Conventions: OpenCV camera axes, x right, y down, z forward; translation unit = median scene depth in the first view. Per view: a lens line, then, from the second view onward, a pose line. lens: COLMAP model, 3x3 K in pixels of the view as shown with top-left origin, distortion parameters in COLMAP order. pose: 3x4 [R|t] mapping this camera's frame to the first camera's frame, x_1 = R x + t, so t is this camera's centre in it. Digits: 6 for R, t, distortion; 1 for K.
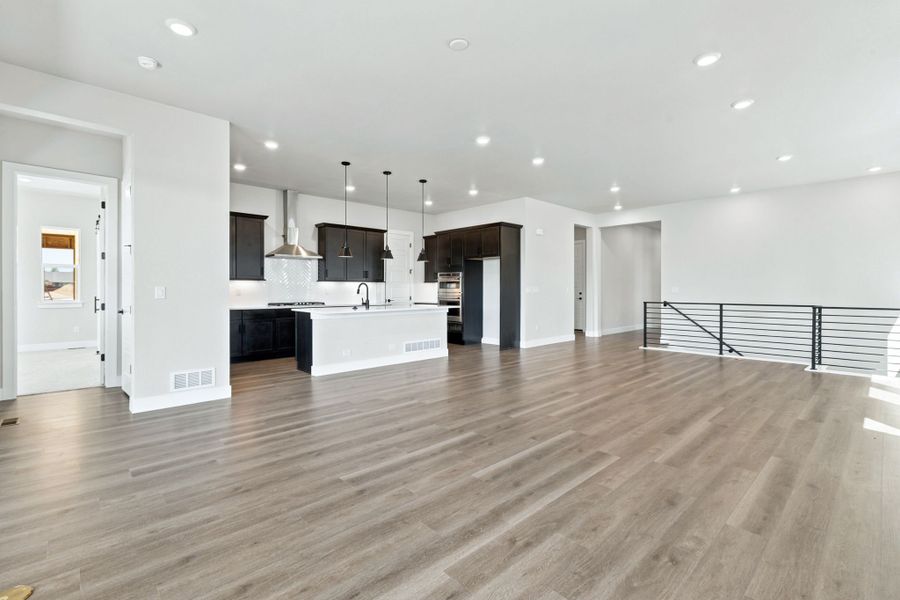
lens RADIAL K [[409.1, 0, 449.7], [0, 409.1, 295.7], [0, 0, 1]] dist [0.004284, -0.000106]
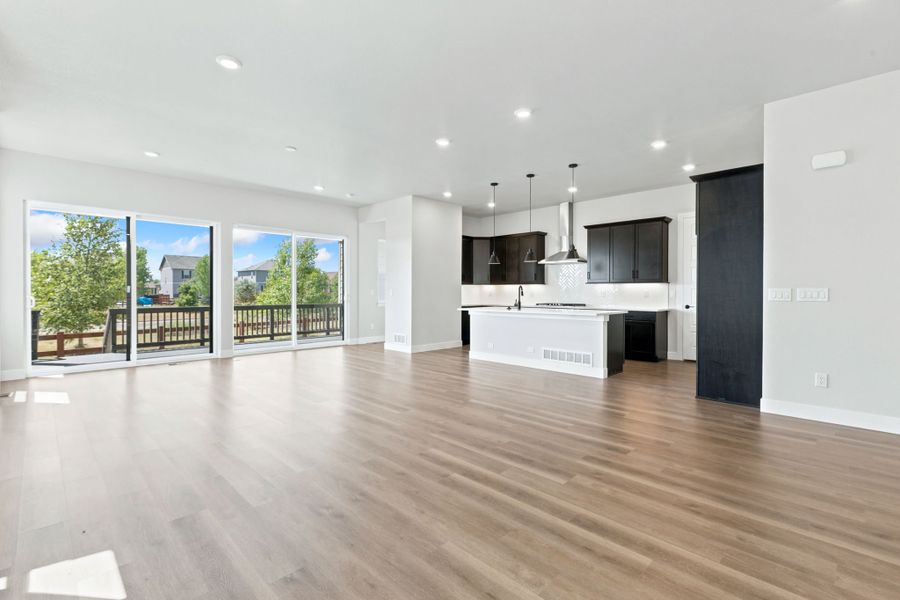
lens RADIAL K [[409.1, 0, 449.4], [0, 409.1, 291.5], [0, 0, 1]] dist [0.004284, -0.000106]
pose [[0.038612, -0.000149, -0.999254, 0.824731], [-0.014260, 0.999898, -0.000700, -0.011917], [0.999153, 0.014276, 0.038606, 0.749951]]
